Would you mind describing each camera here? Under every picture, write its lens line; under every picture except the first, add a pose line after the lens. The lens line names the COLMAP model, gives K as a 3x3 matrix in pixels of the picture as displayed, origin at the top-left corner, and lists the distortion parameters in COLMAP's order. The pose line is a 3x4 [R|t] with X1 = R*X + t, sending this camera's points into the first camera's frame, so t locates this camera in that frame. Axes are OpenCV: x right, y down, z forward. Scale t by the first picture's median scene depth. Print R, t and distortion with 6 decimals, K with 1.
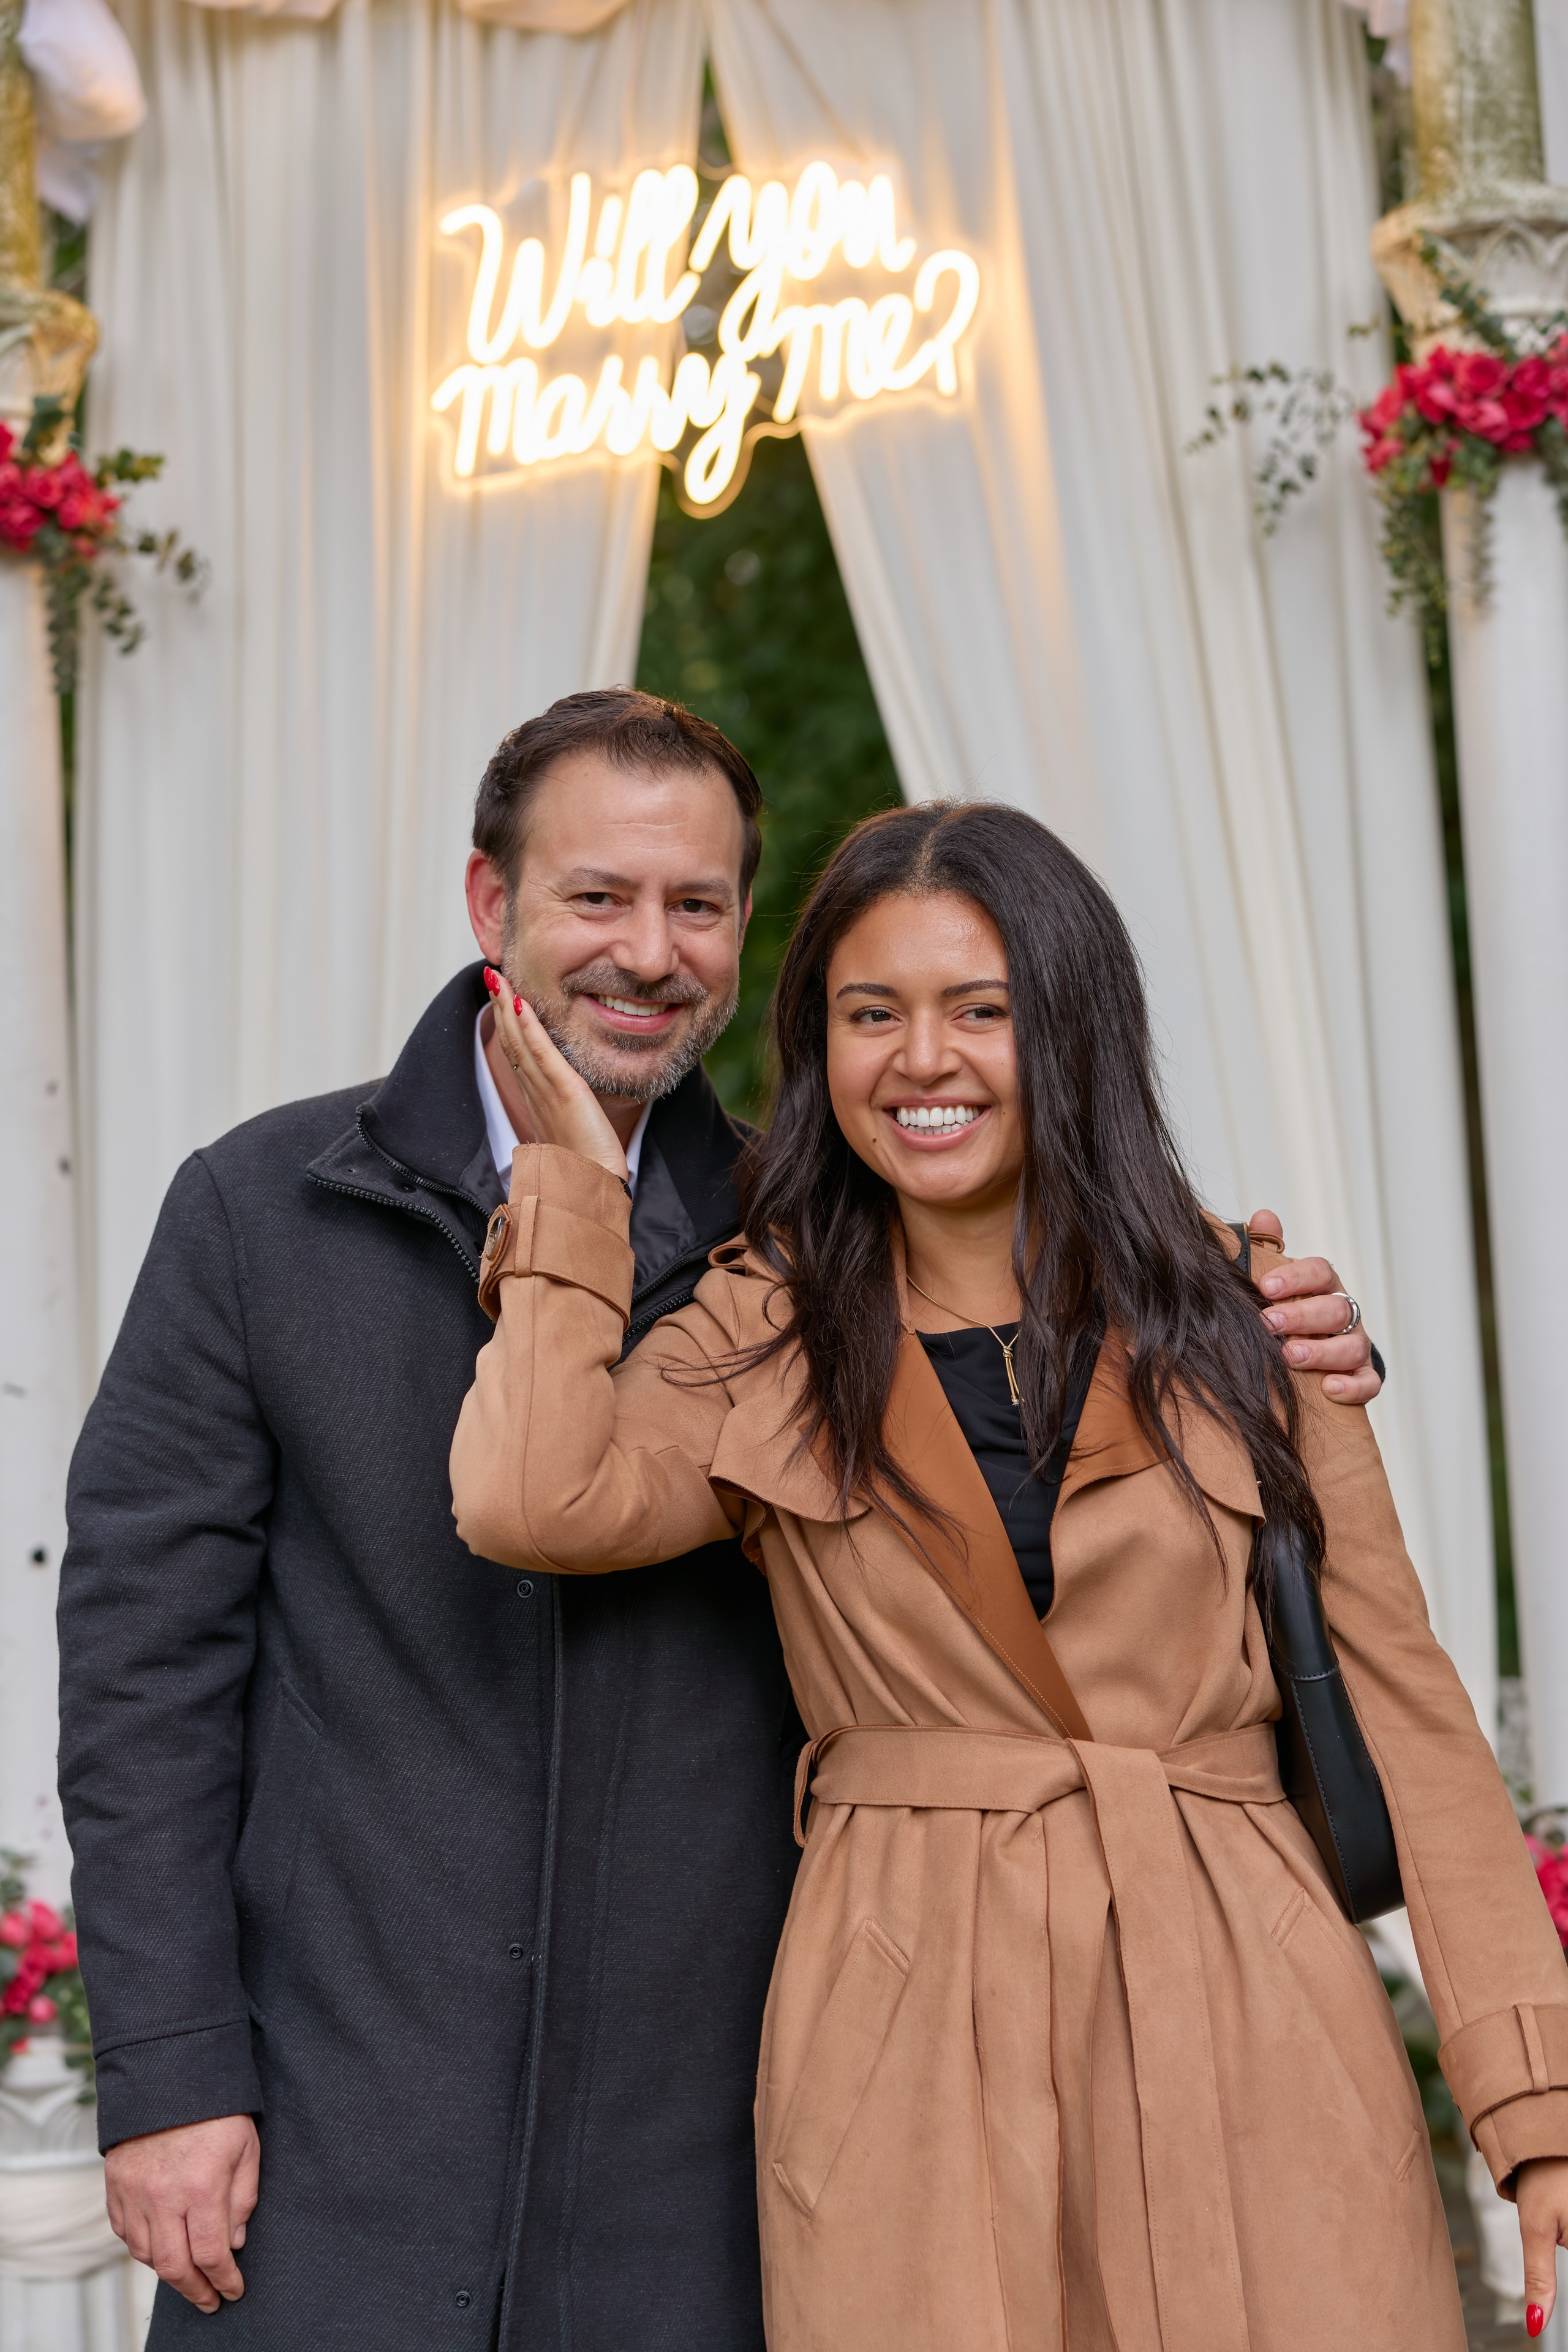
lens RADIAL K [[4079.5, 0, 755.1], [0, 4079.5, 1151.7], [0, 0, 1]] dist [0.019961, -0.114847]
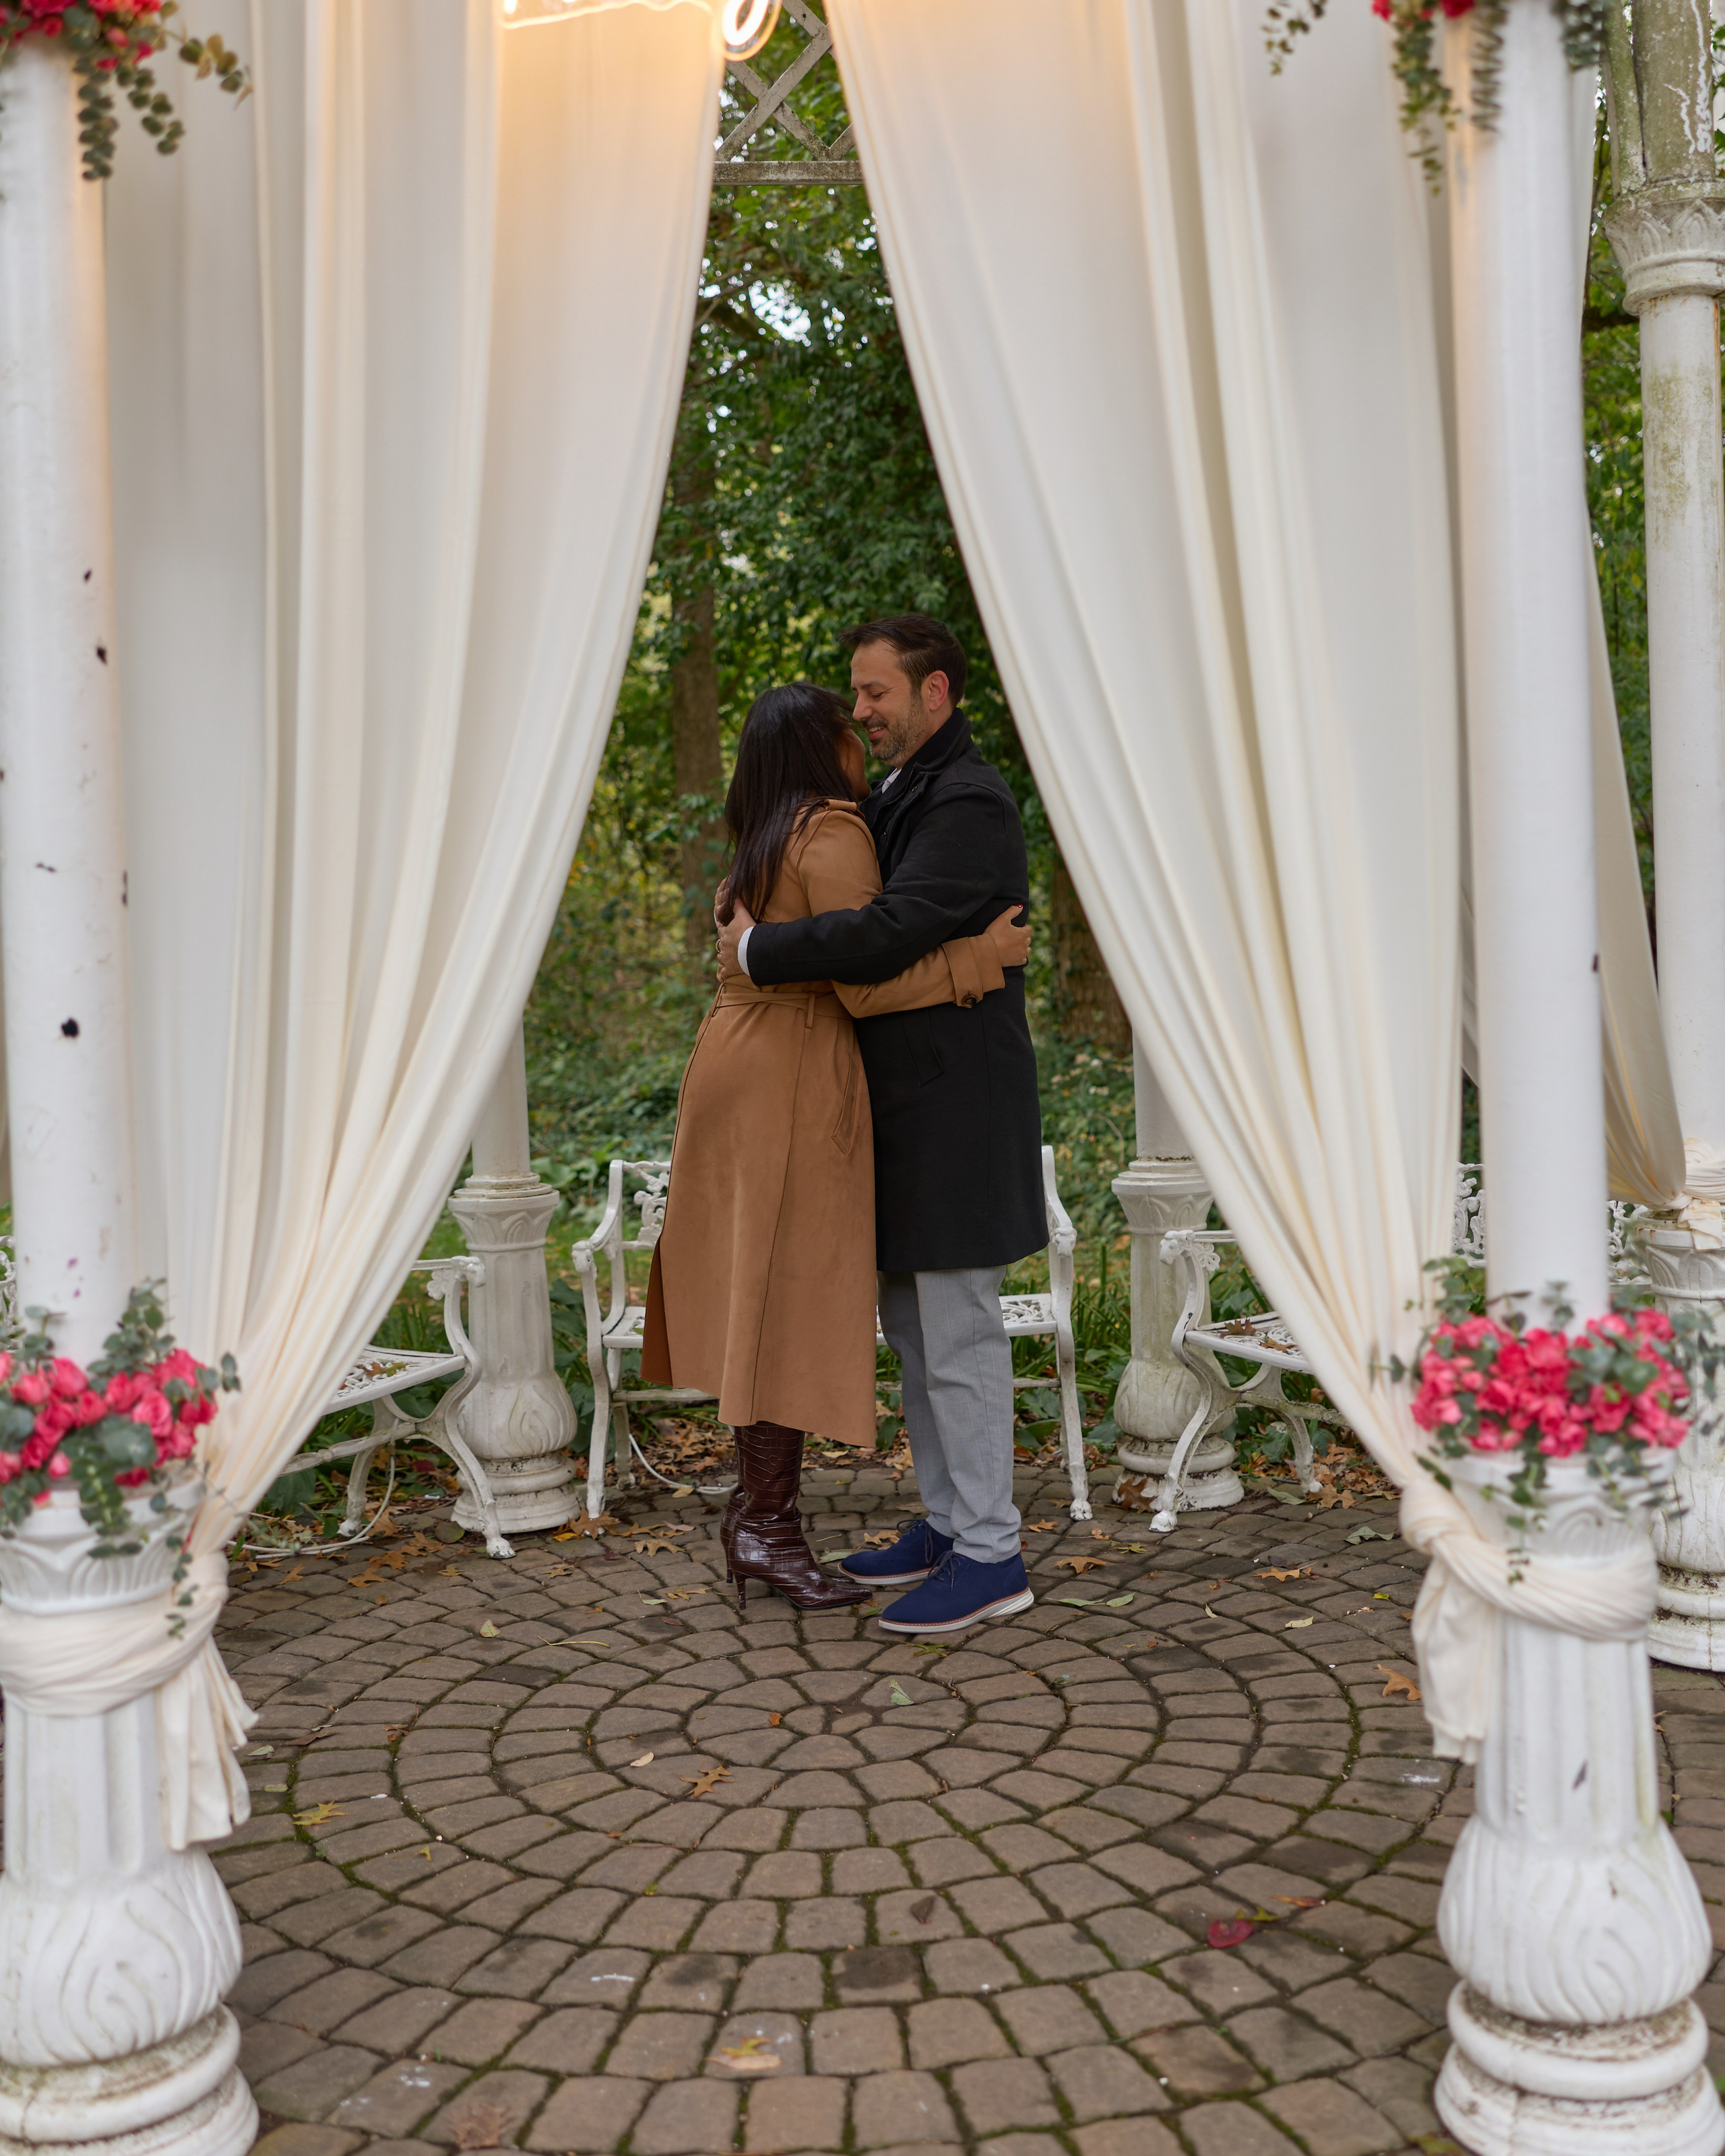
lens RADIAL K [[2179.7, 0, 923.3], [0, 2179.7, 1018.1], [0, 0, 1]] dist [0.005485, -0.006479]
pose [[0.998952, 0.019165, 0.041562, 0.017797], [-0.022235, 0.996957, 0.074716, 0.049820], [-0.040004, -0.075562, 0.996338, 0.436659]]
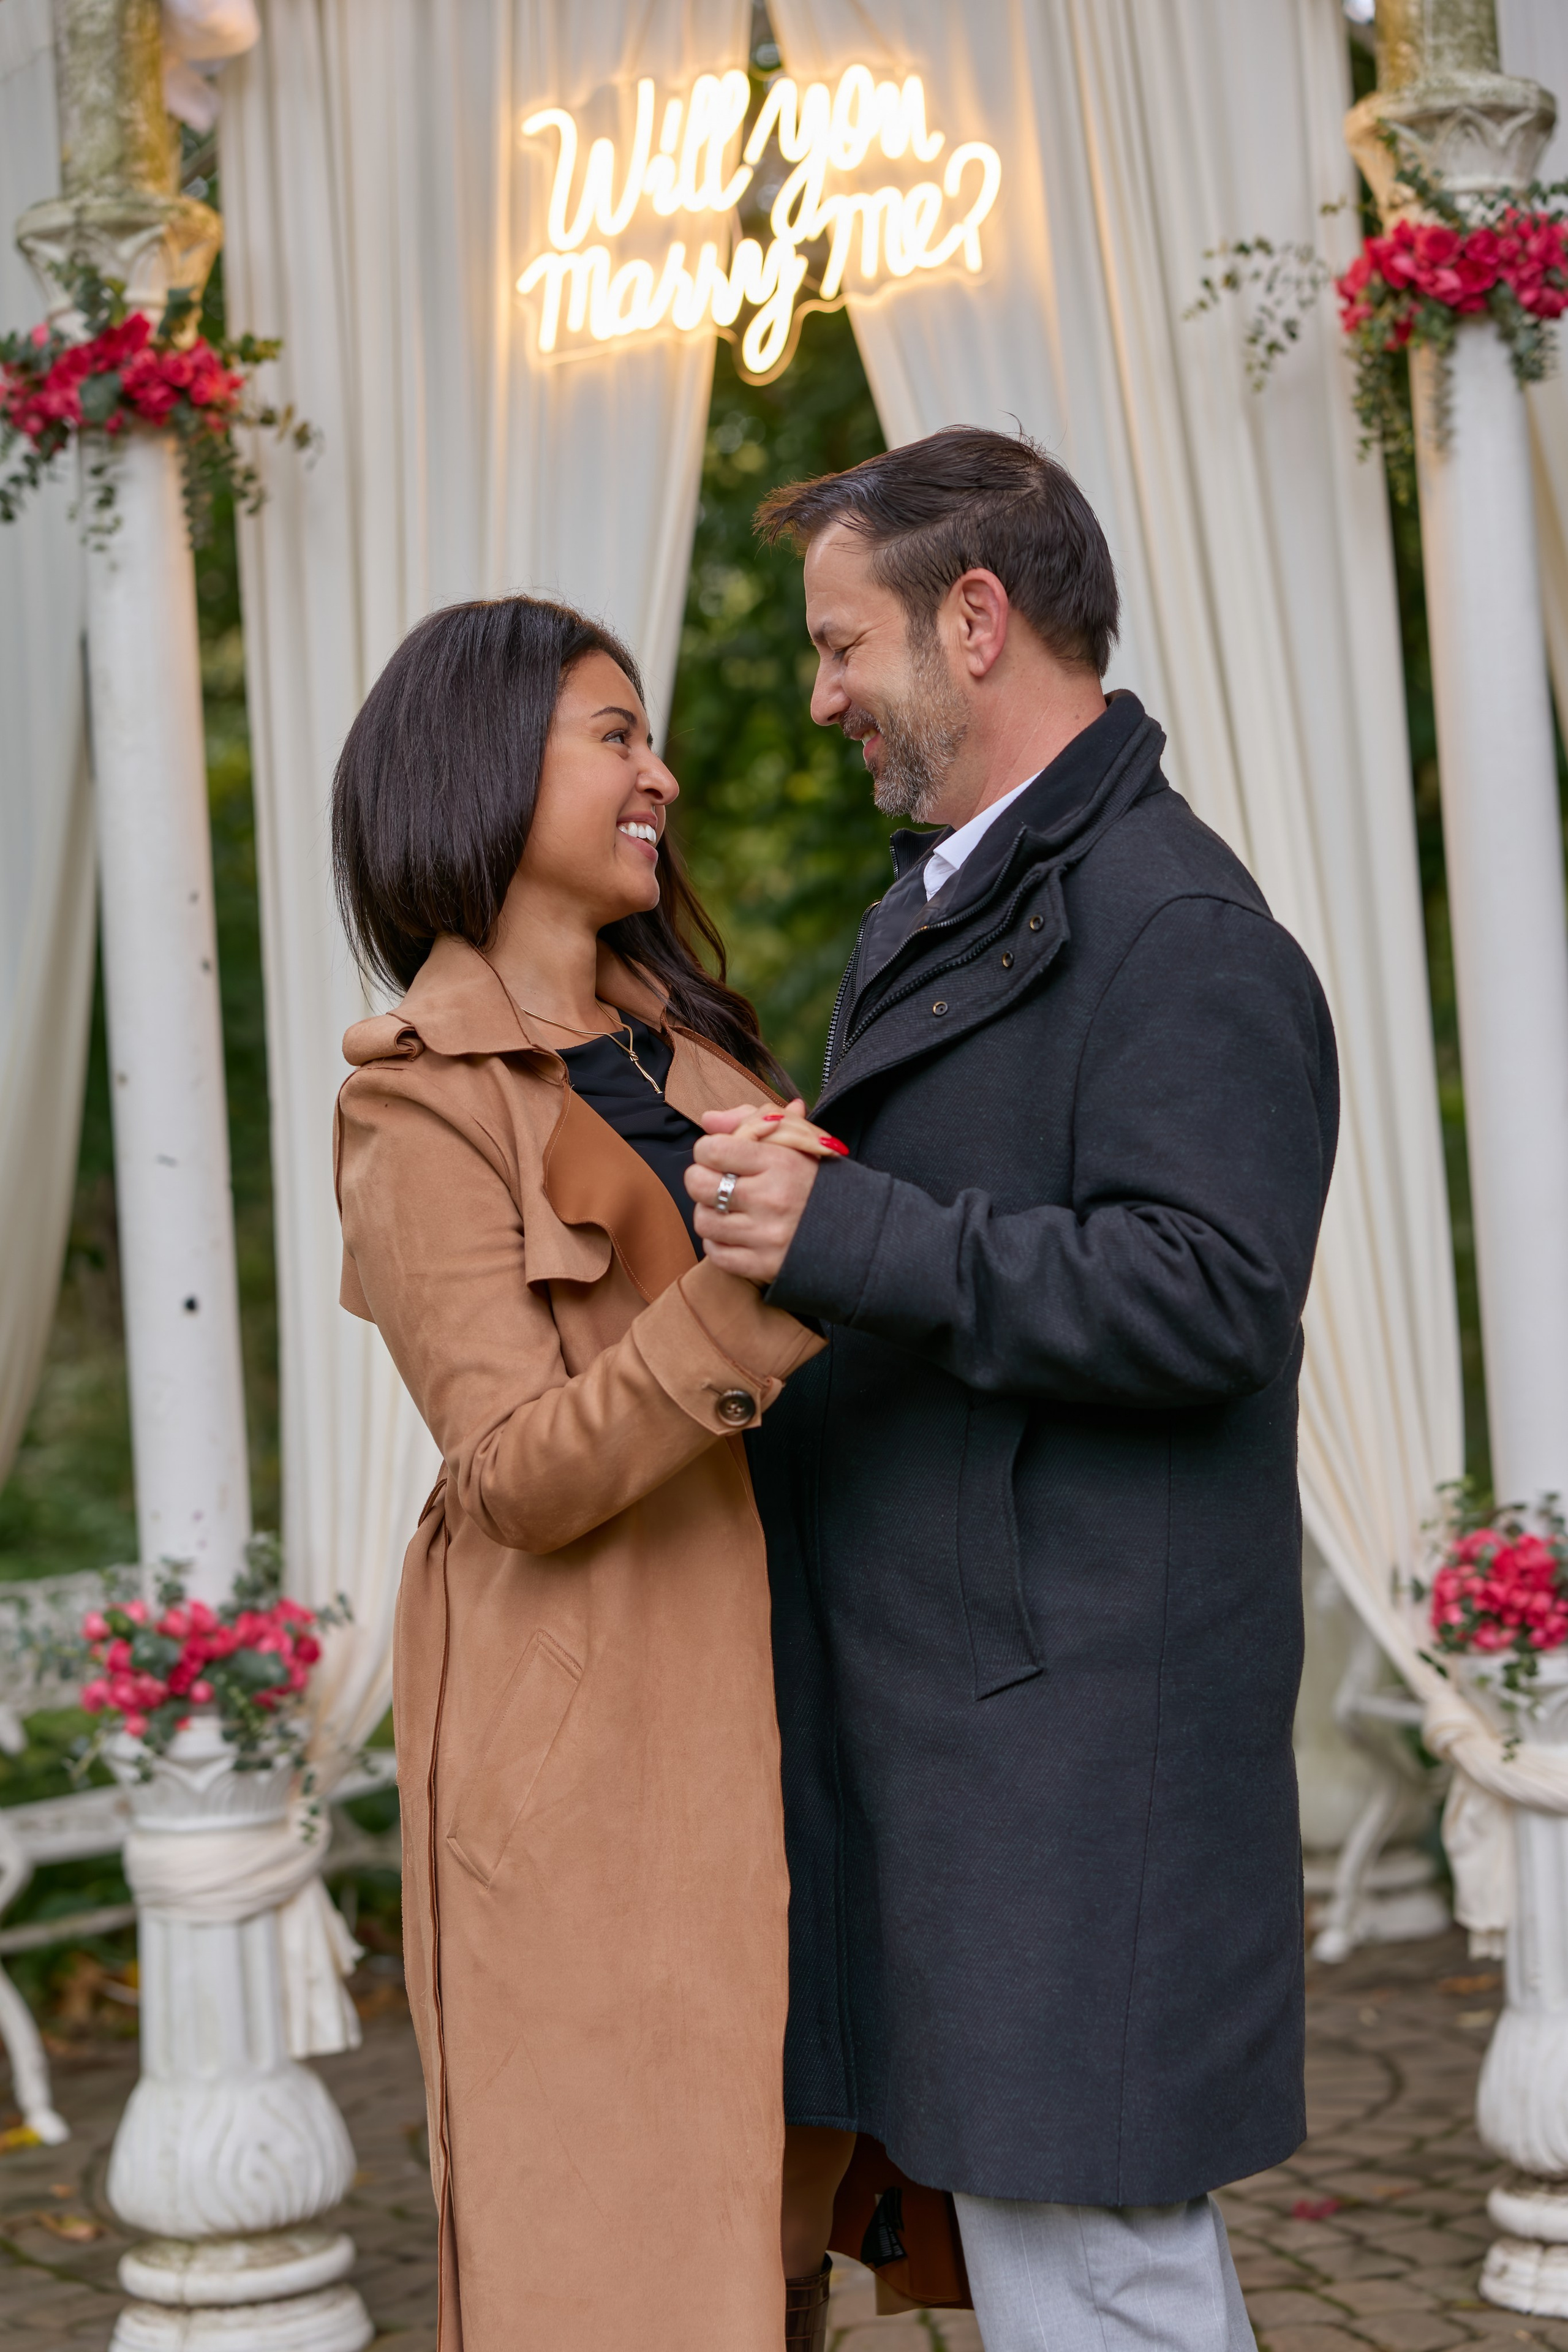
lens RADIAL K [[4303.2, 0, 773.6], [0, 4303.2, 1238.0], [0, 0, 1]] dist [0.013198, -0.117501]
pose [[0.999431, -0.012316, -0.031389, 0.026843], [0.013552, 0.999129, 0.039459, 0.034404], [0.030876, -0.039862, 0.998728, -0.204019]]
